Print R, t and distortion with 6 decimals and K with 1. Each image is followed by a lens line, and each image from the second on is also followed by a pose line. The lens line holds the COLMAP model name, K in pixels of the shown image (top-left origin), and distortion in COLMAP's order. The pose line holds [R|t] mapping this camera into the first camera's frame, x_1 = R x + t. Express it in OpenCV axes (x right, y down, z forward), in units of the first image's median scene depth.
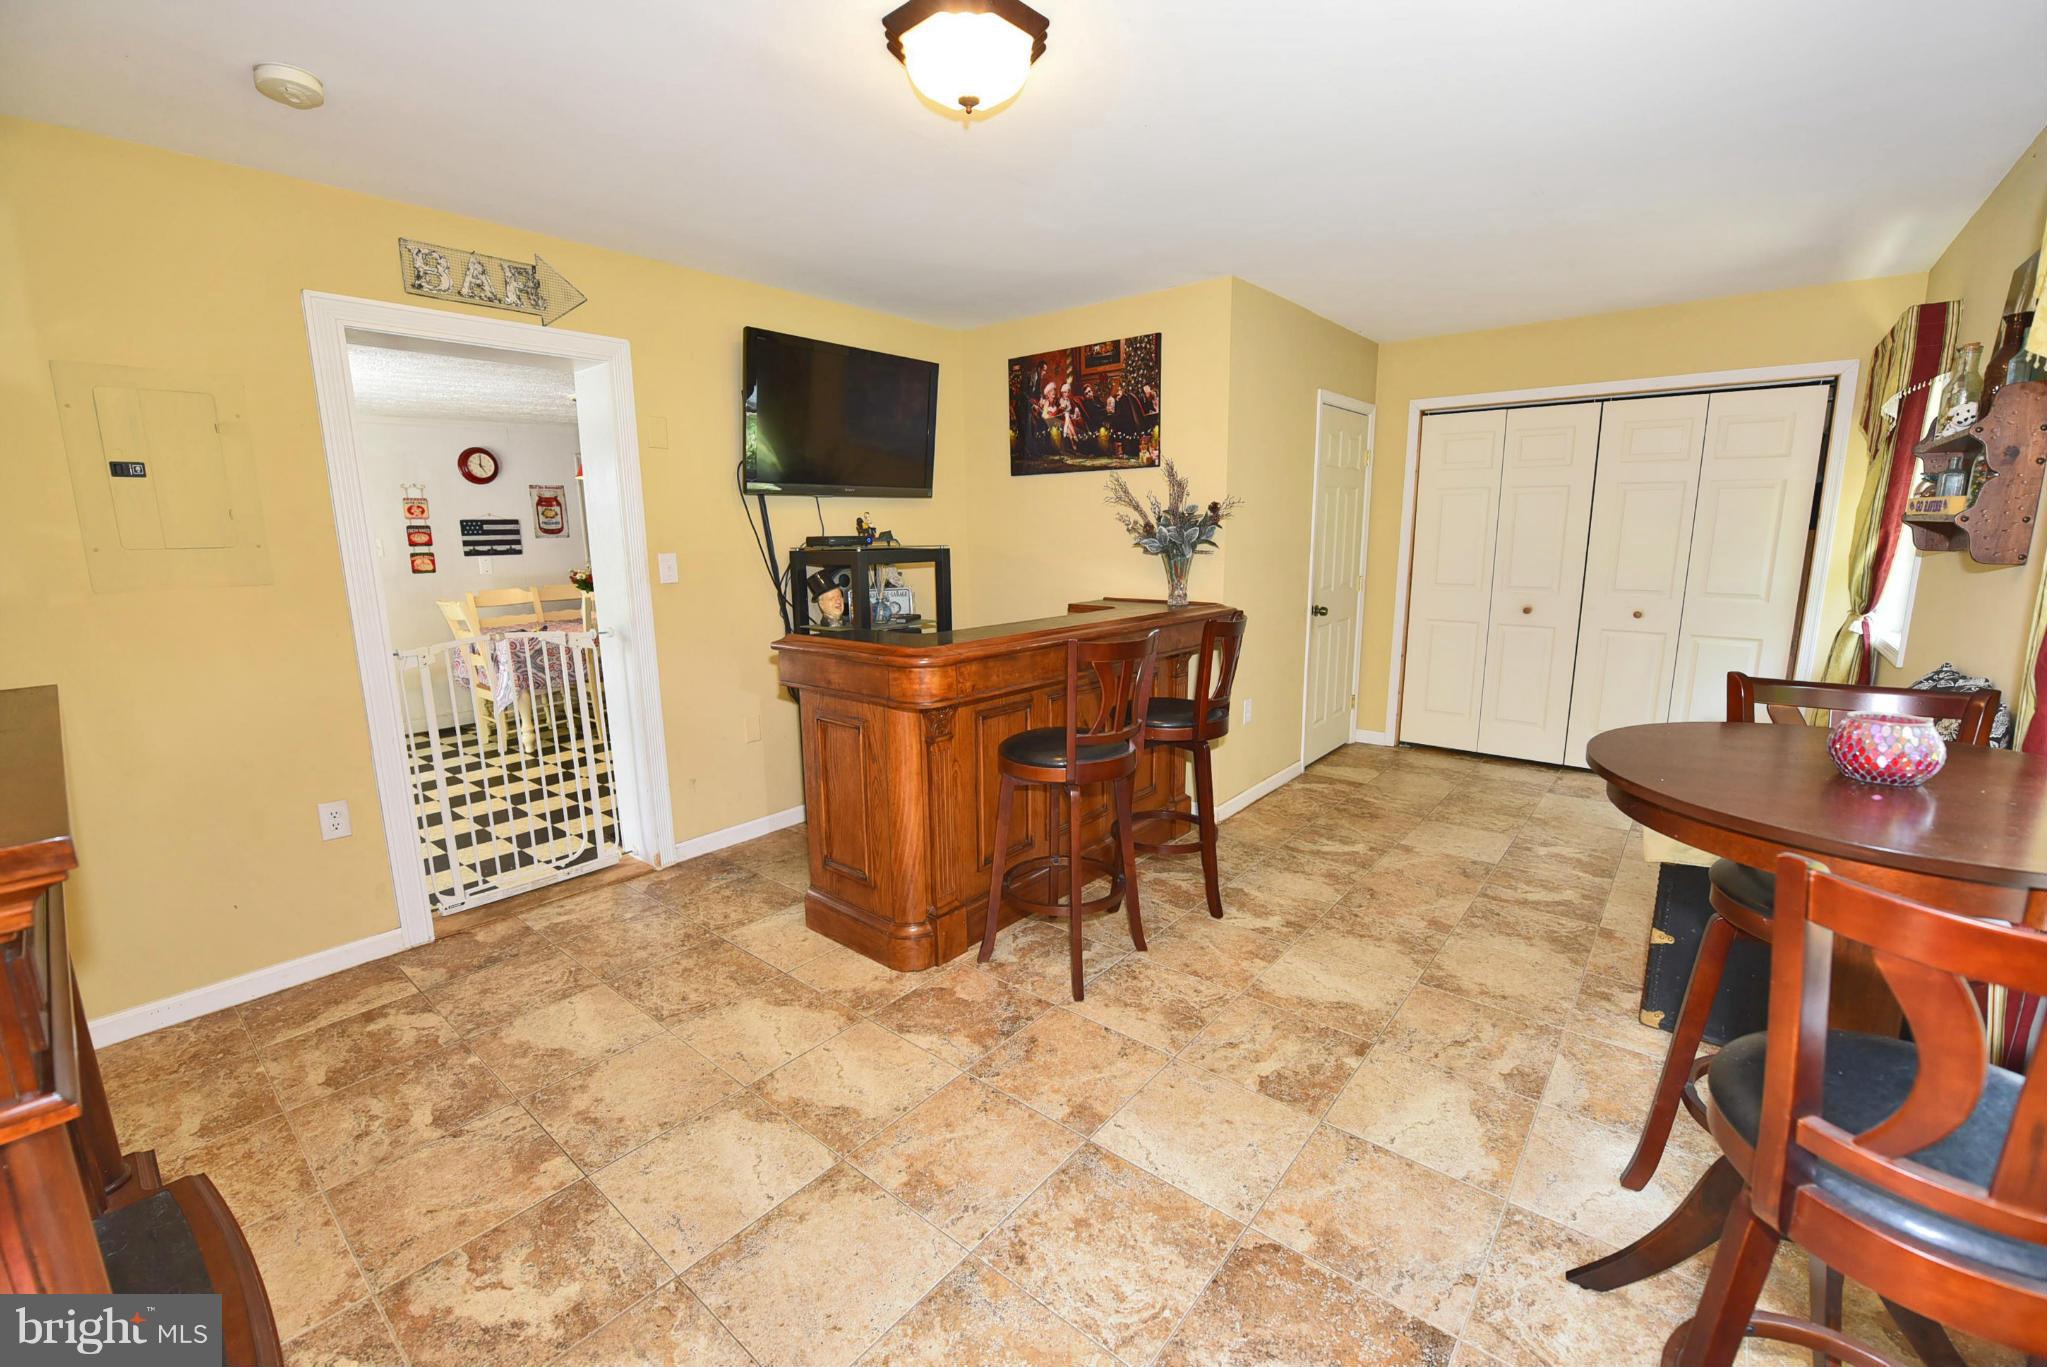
lens RADIAL K [[831.4, 0, 1023.5], [0, 831.4, 683.5], [0, 0, 1]] dist [-0.015684, -0.000218]
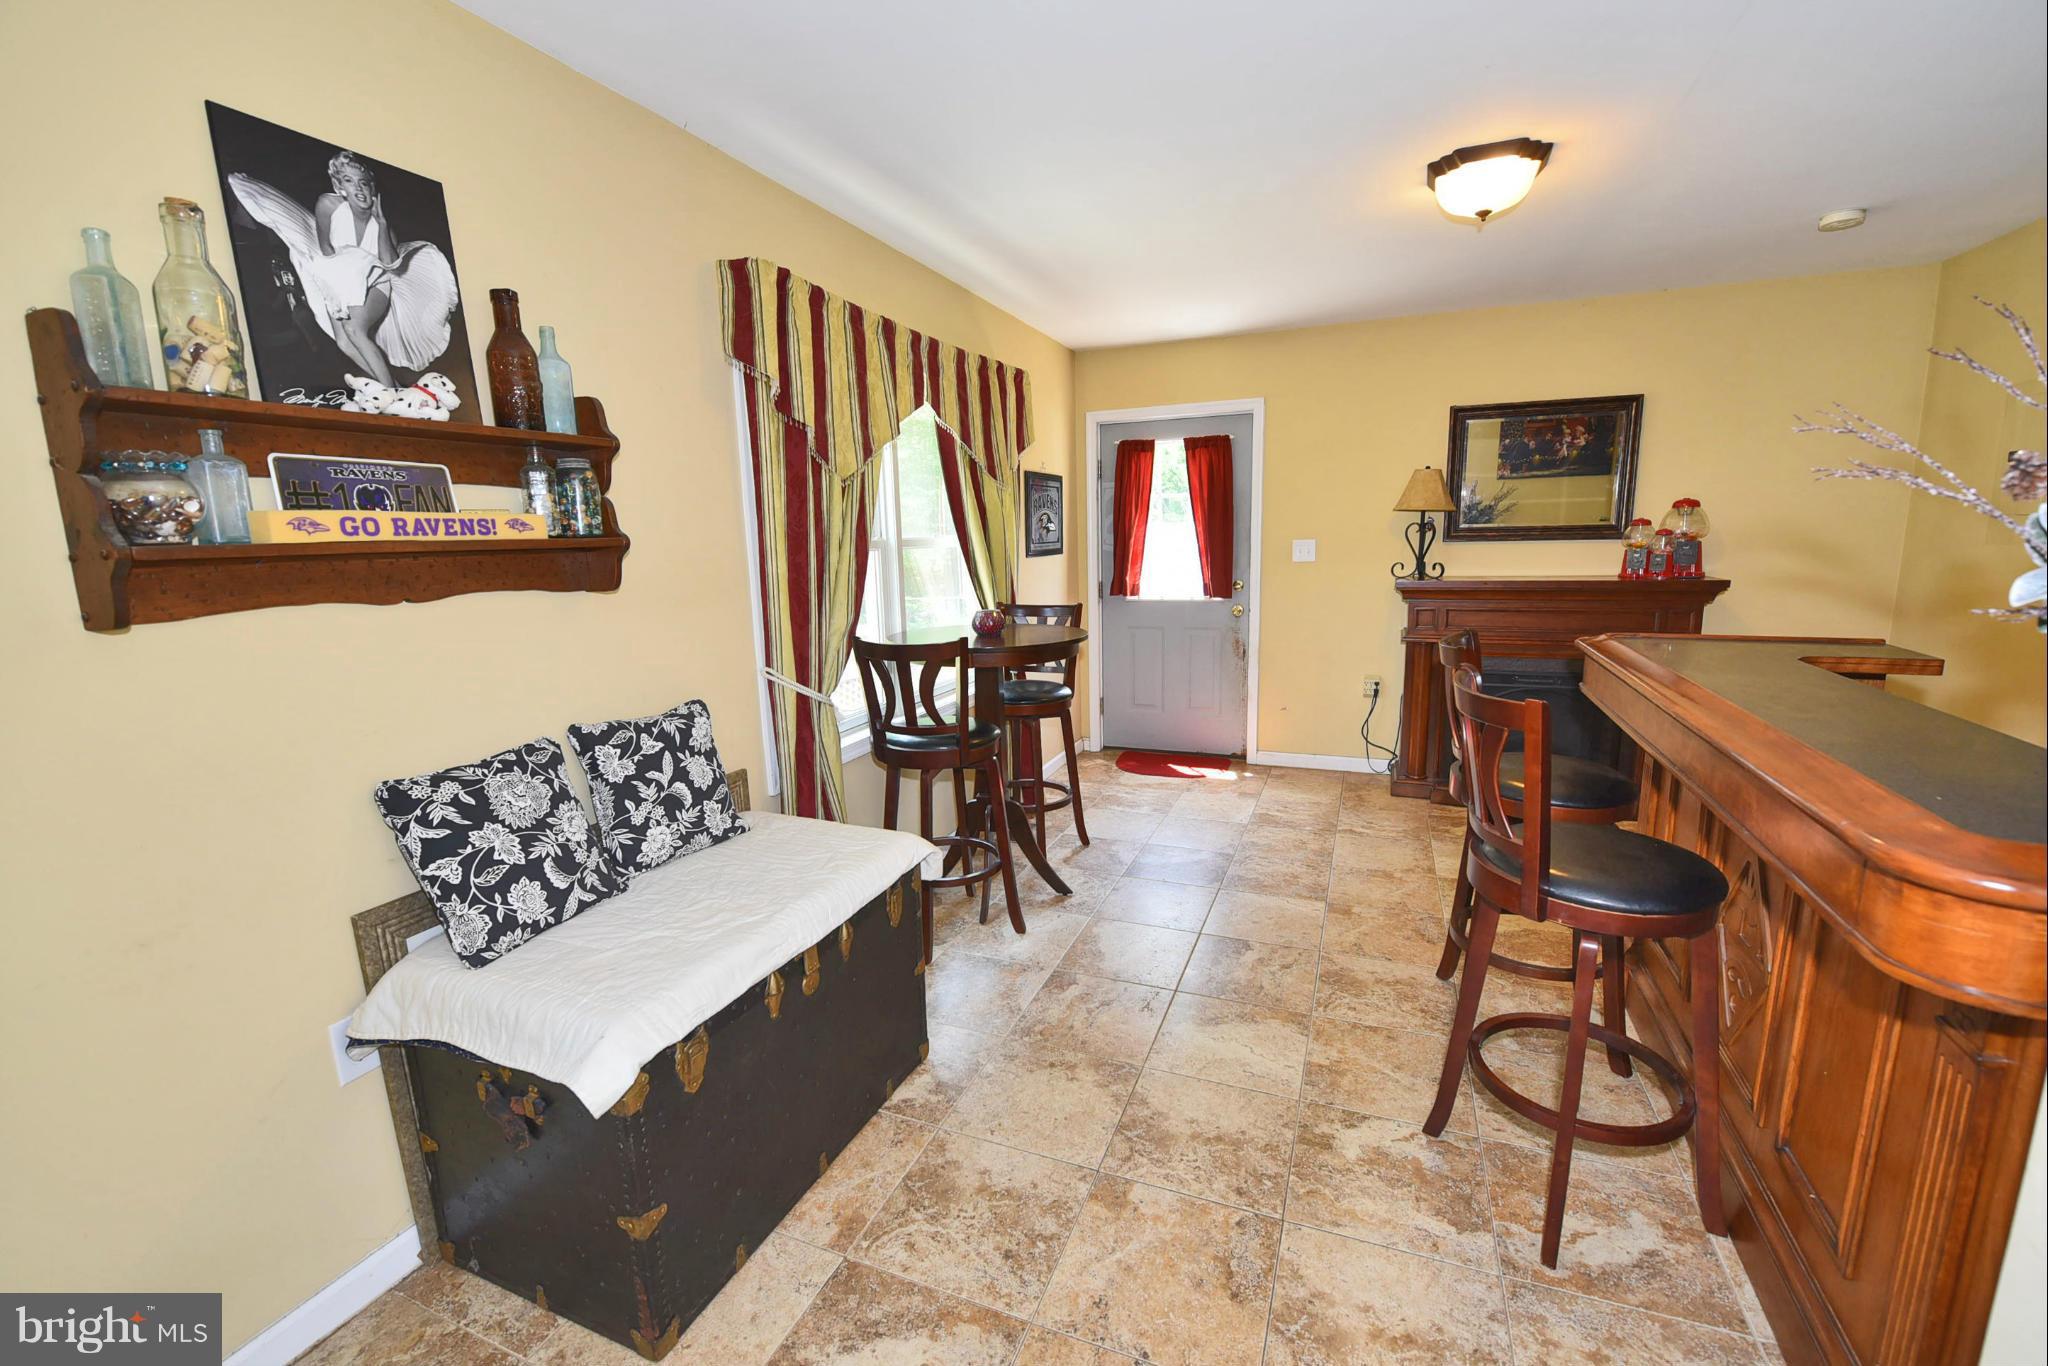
lens RADIAL K [[831.8, 0, 1024.0], [0, 831.8, 683.0], [0, 0, 1]] dist [-0.015684, -0.000218]
pose [[-0.953013, 0.090382, -0.289132, 0.754522], [-0.017361, 0.936588, 0.350002, -0.285705], [0.302432, 0.338576, -0.891012, 1.493275]]
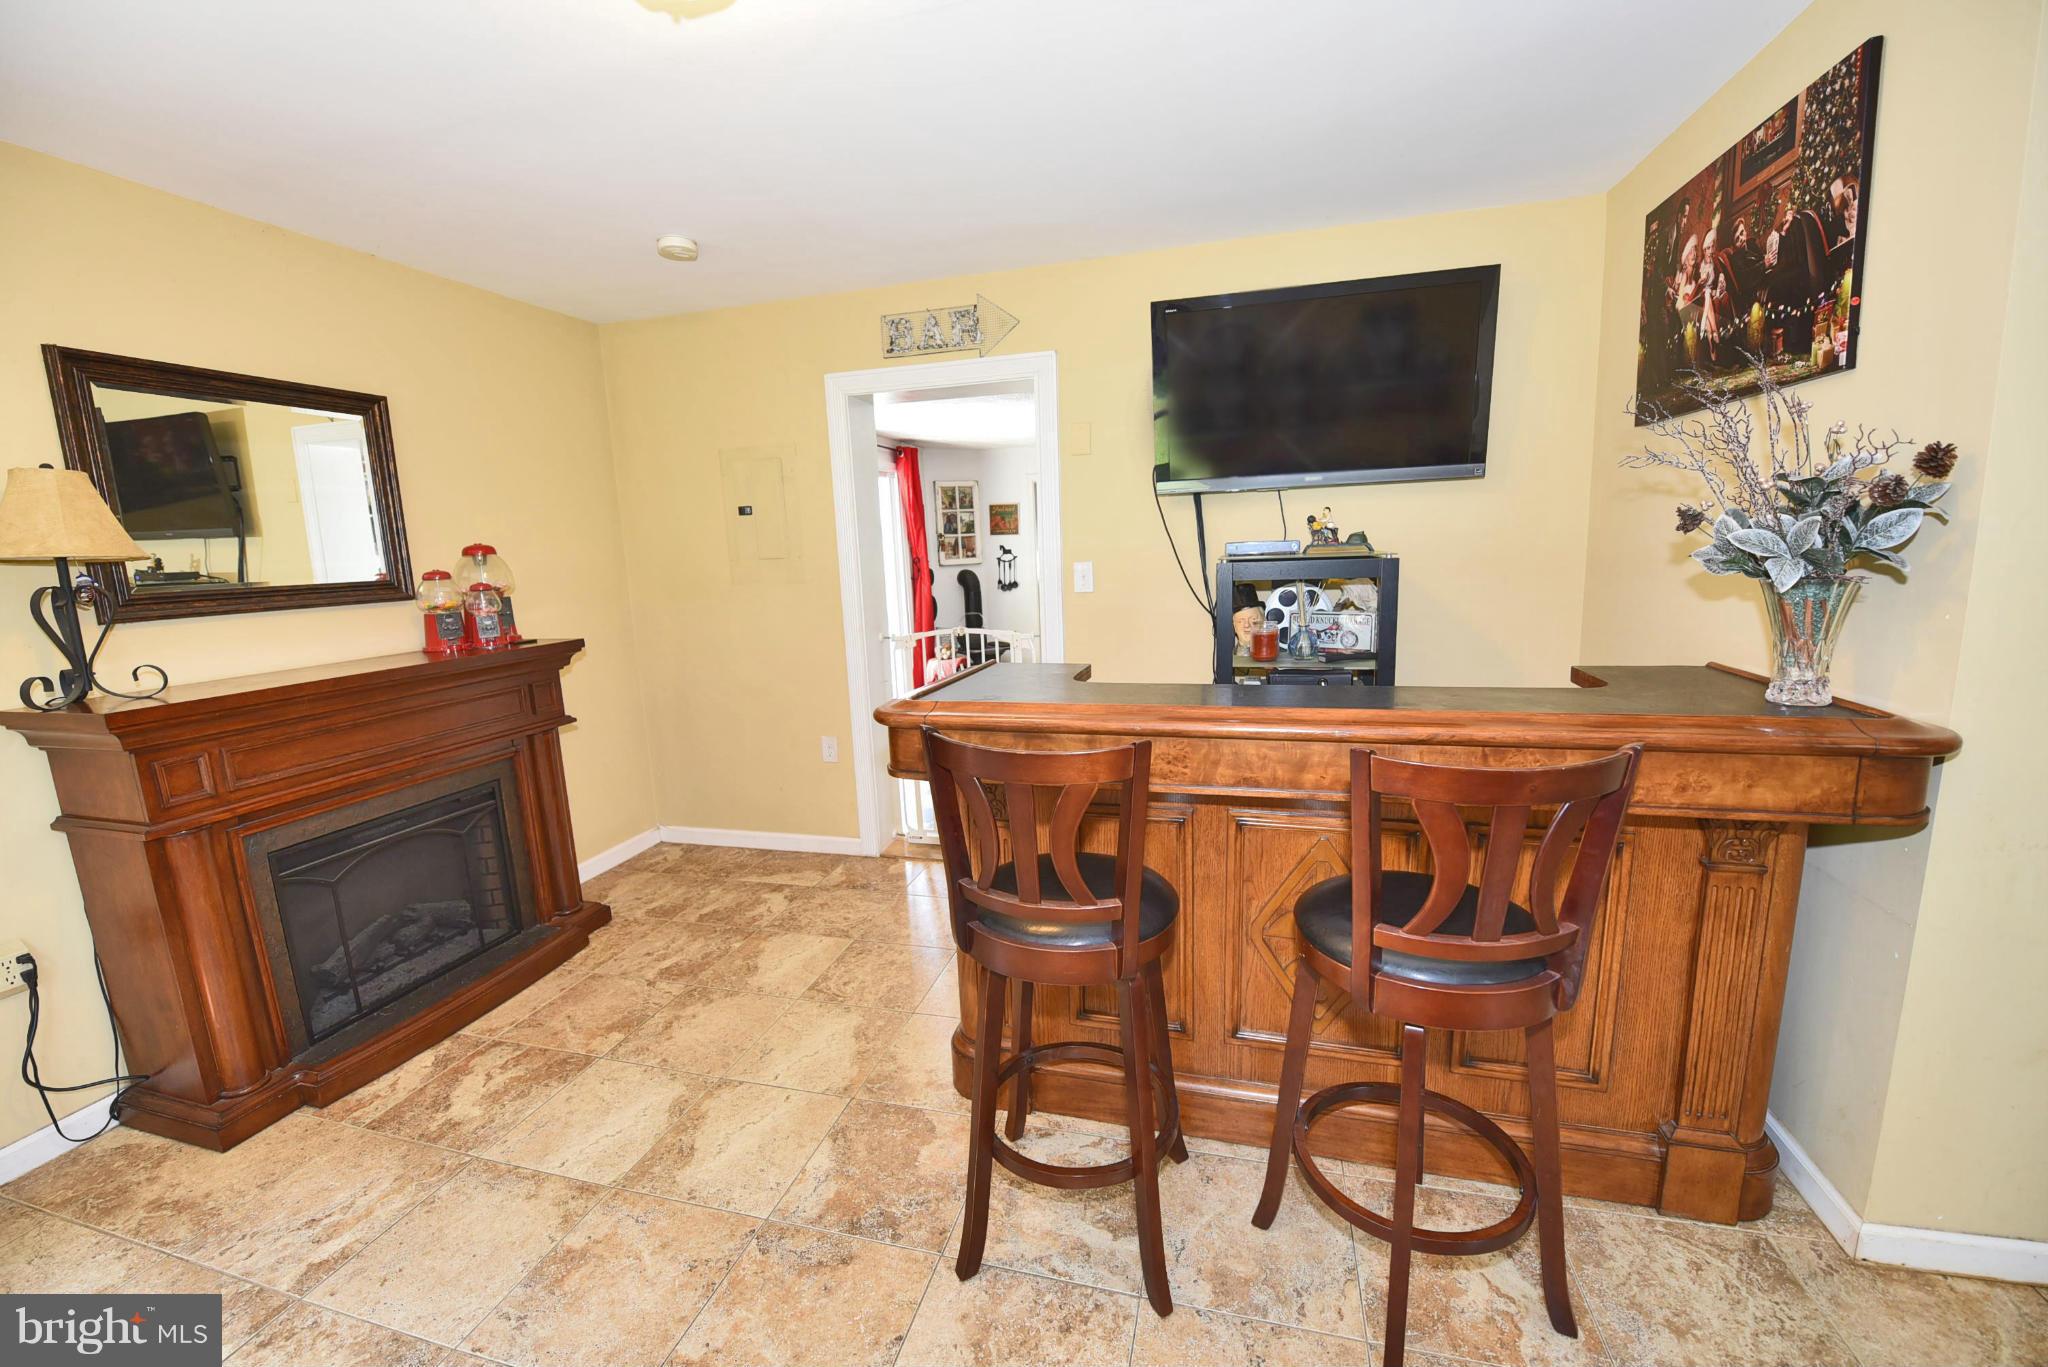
lens RADIAL K [[807.4, 0, 1024.0], [0, 807.4, 683.5], [0, 0, 1]] dist [-0.007900, -0.006627]
pose [[0.421374, 0.148924, -0.894576, 0.528058], [-0.133565, 0.985859, 0.101207, -0.130248], [0.896997, 0.076838, 0.435306, 0.674249]]
